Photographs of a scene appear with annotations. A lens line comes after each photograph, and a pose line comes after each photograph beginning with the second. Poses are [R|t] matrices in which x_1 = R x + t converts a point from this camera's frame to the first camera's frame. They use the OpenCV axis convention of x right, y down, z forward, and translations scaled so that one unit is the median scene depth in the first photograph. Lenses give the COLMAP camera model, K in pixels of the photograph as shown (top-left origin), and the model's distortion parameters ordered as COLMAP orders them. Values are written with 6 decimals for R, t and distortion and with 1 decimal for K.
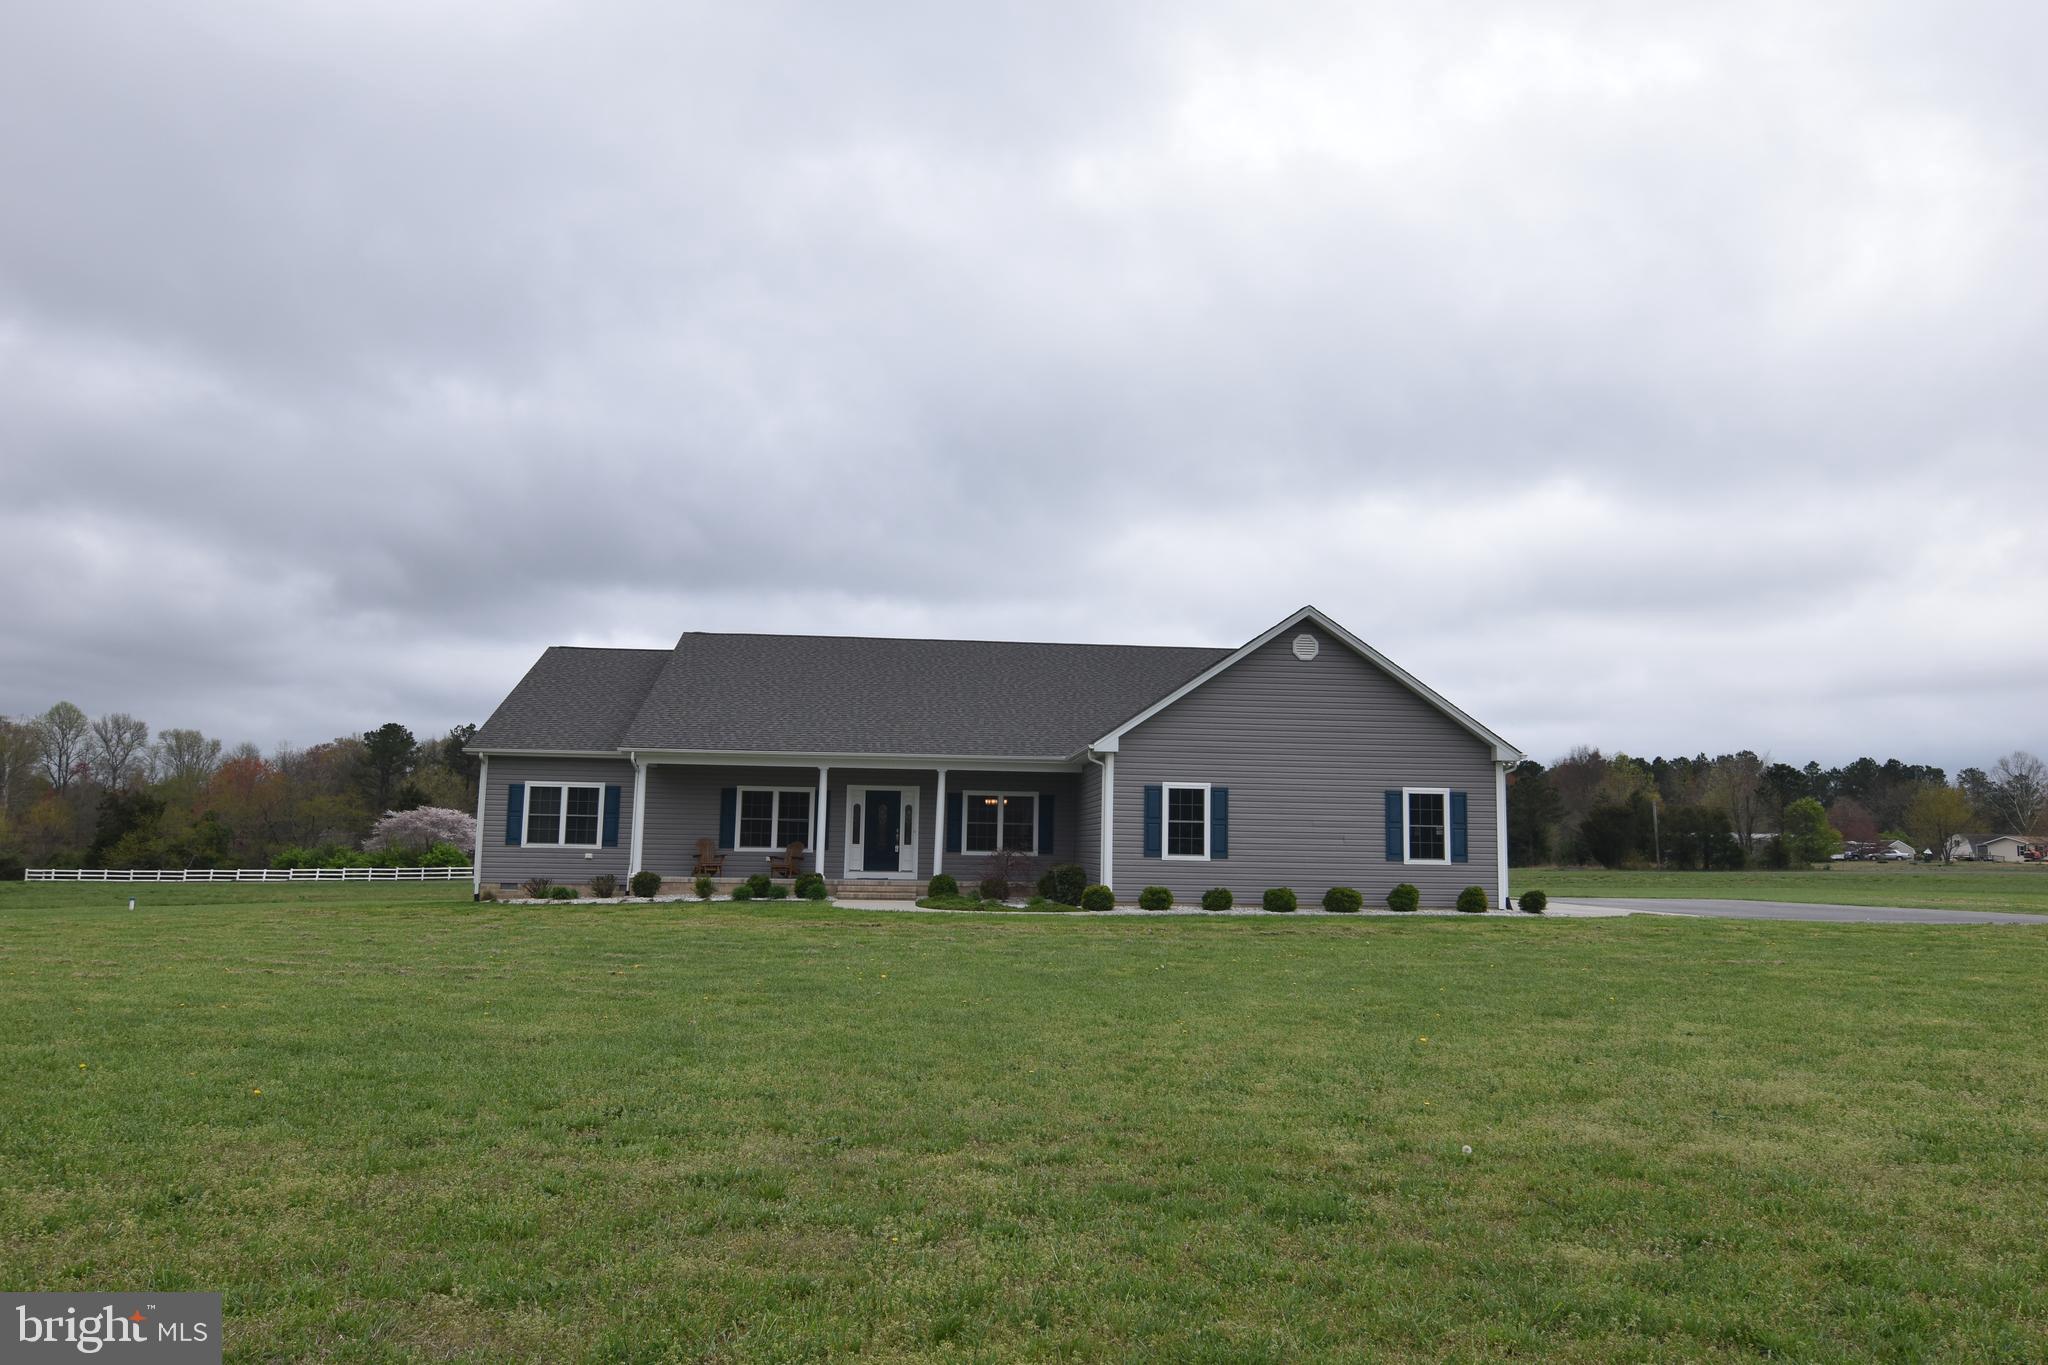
lens RADIAL K [[1365.5, 0, 1029.0], [0, 1365.5, 681.8], [0, 0, 1]] dist [0.000336, -0.002975]
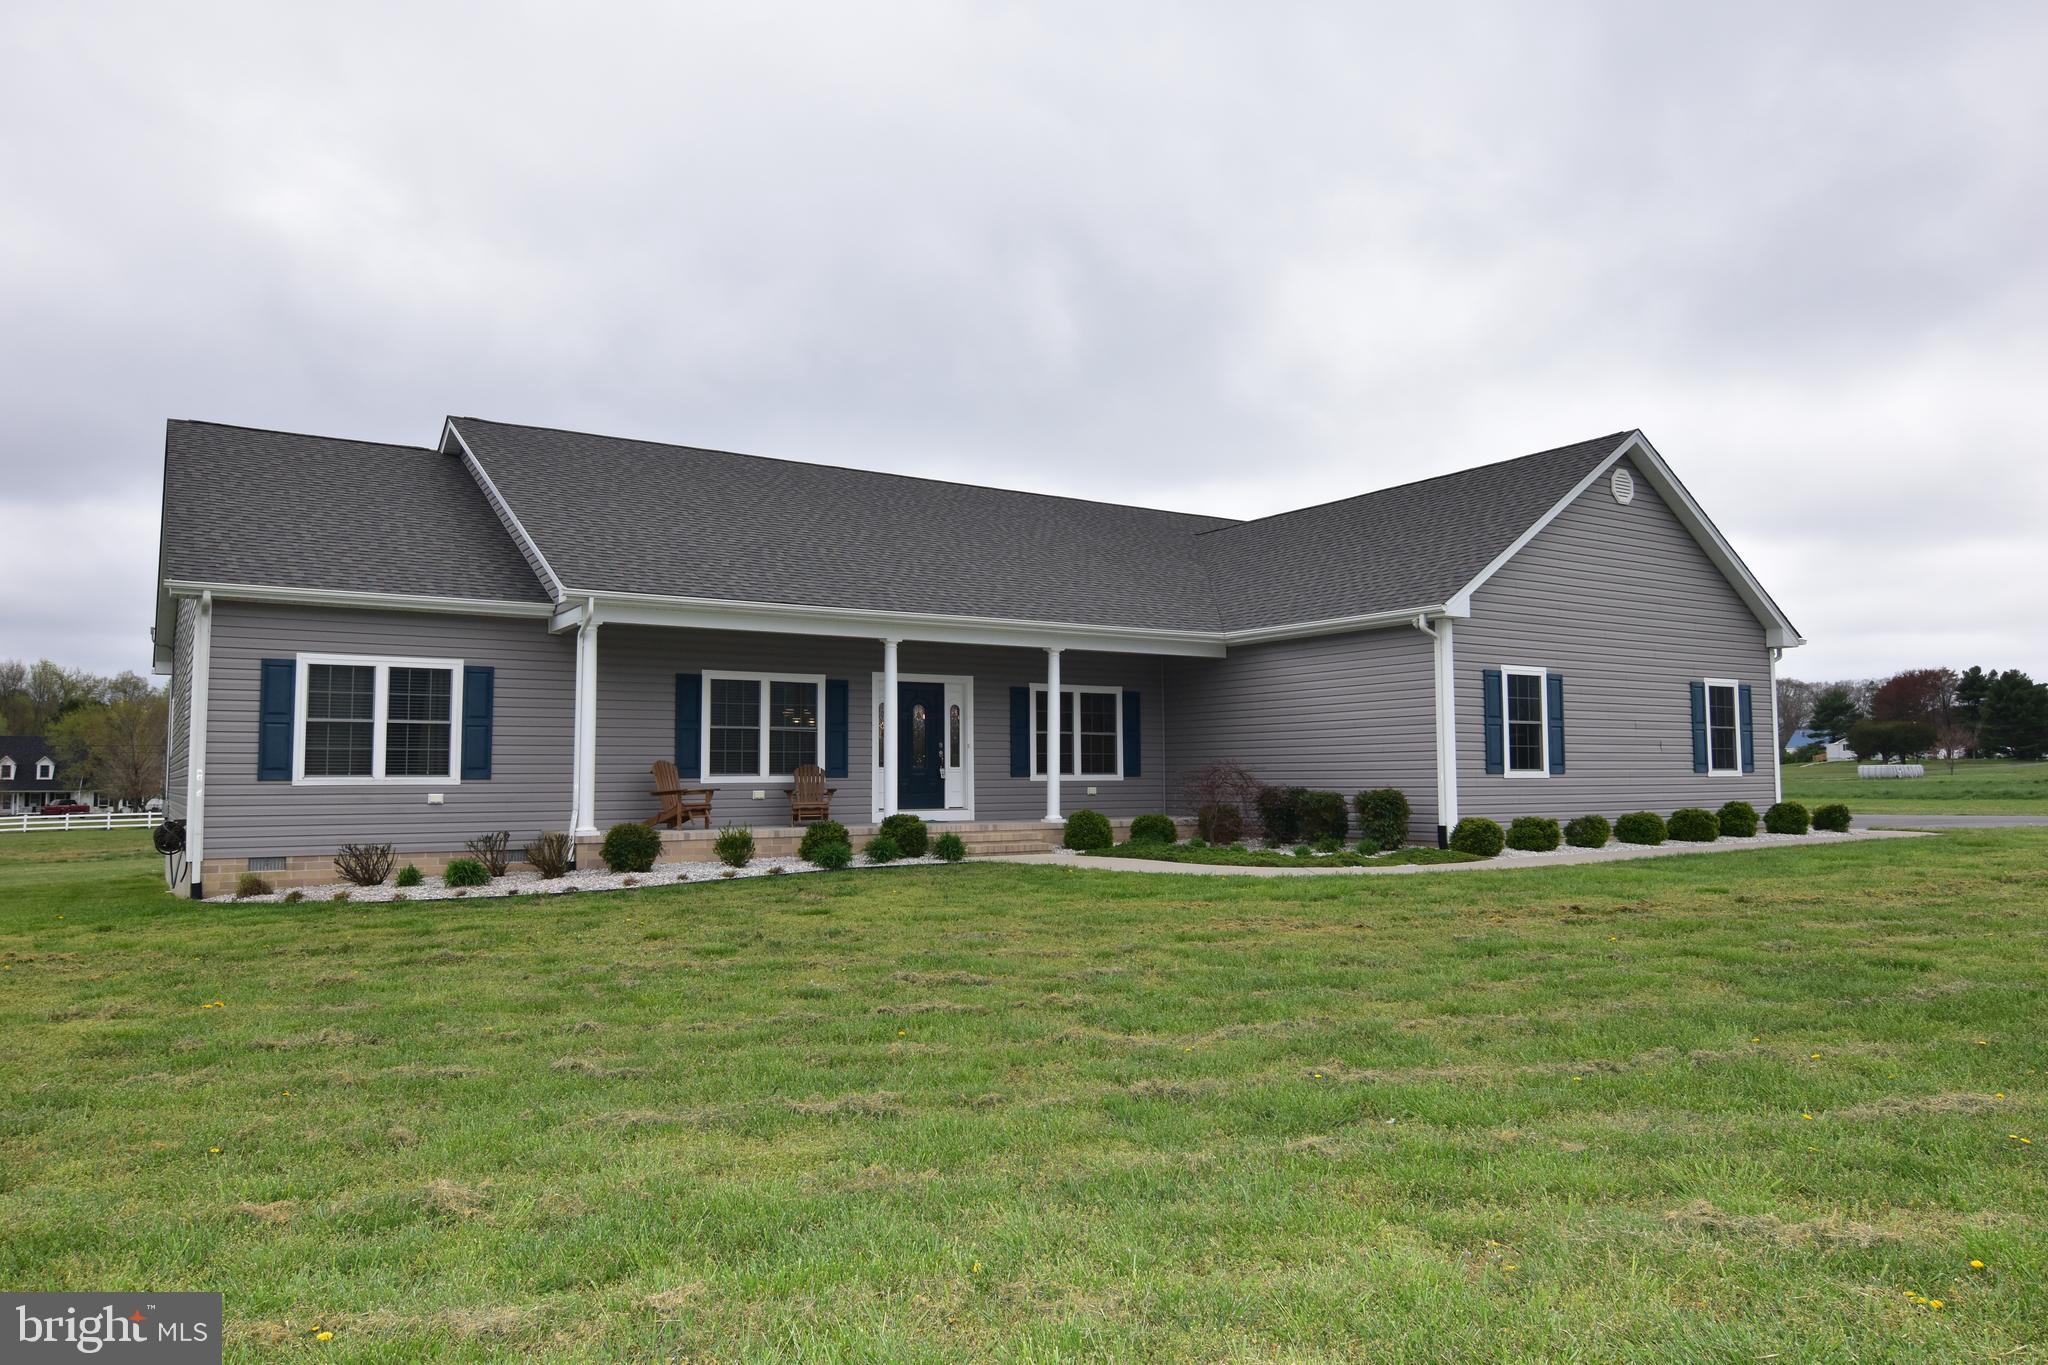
lens RADIAL K [[1365.5, 0, 1029.0], [0, 1365.5, 681.8], [0, 0, 1]] dist [0.000336, -0.002975]
pose [[0.878375, 0.011835, 0.477826, -0.372960], [-0.036378, 0.998449, 0.042143, 0.052487], [-0.476587, -0.054399, 0.877443, 0.434308]]
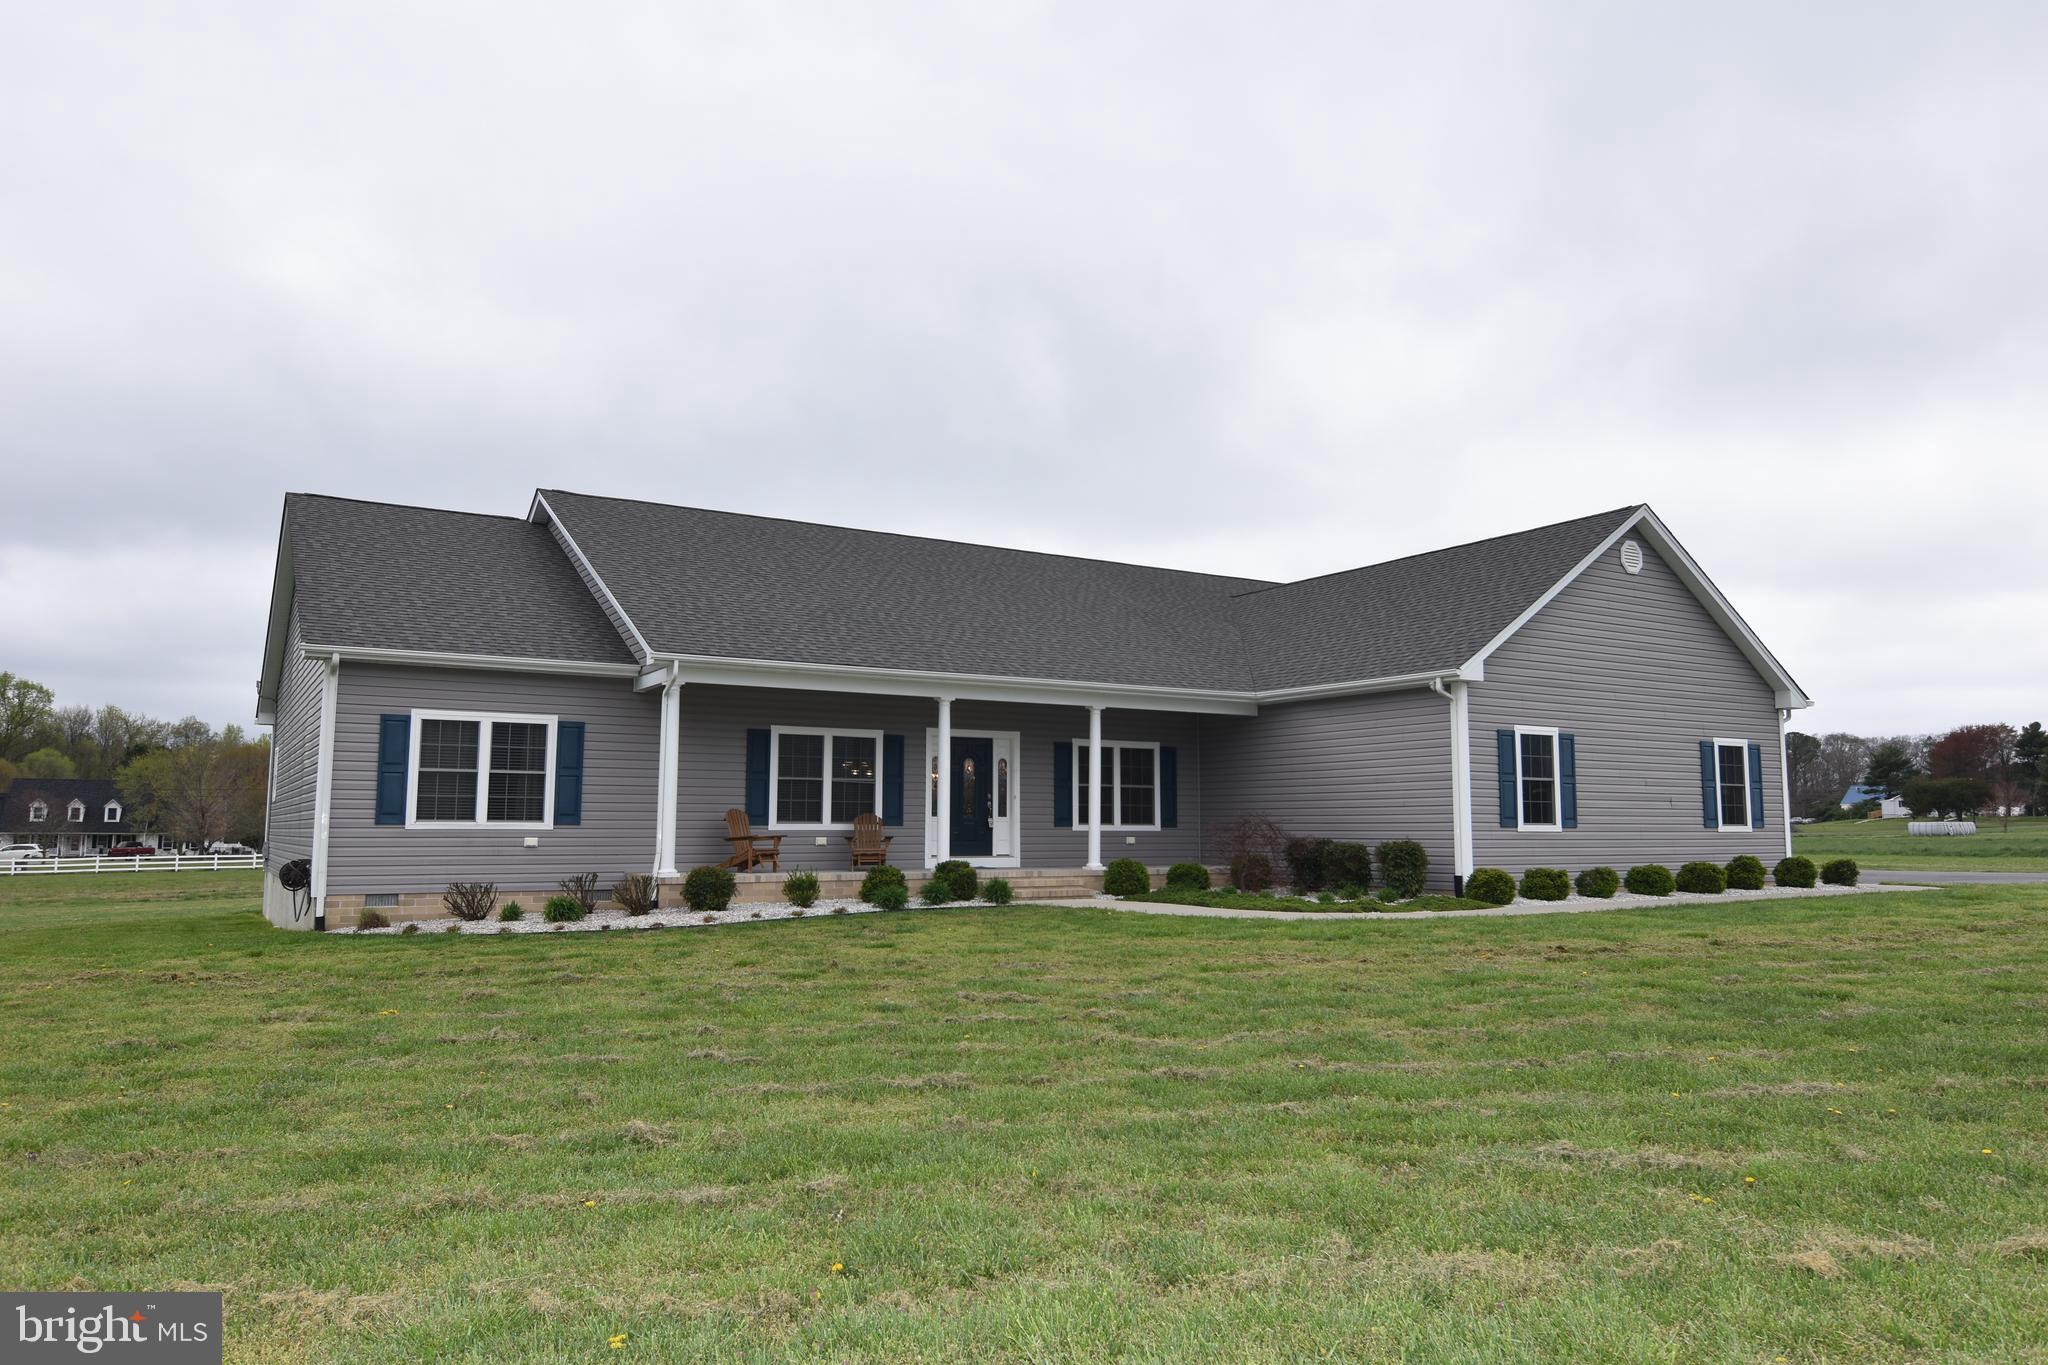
lens RADIAL K [[1365.5, 0, 1029.0], [0, 1365.5, 681.8], [0, 0, 1]] dist [0.000336, -0.002975]
pose [[0.892724, 0.033512, 0.449357, -0.395470], [-0.040967, 0.999137, 0.006874, 0.047600], [-0.448739, -0.024546, 0.893326, 0.393770]]
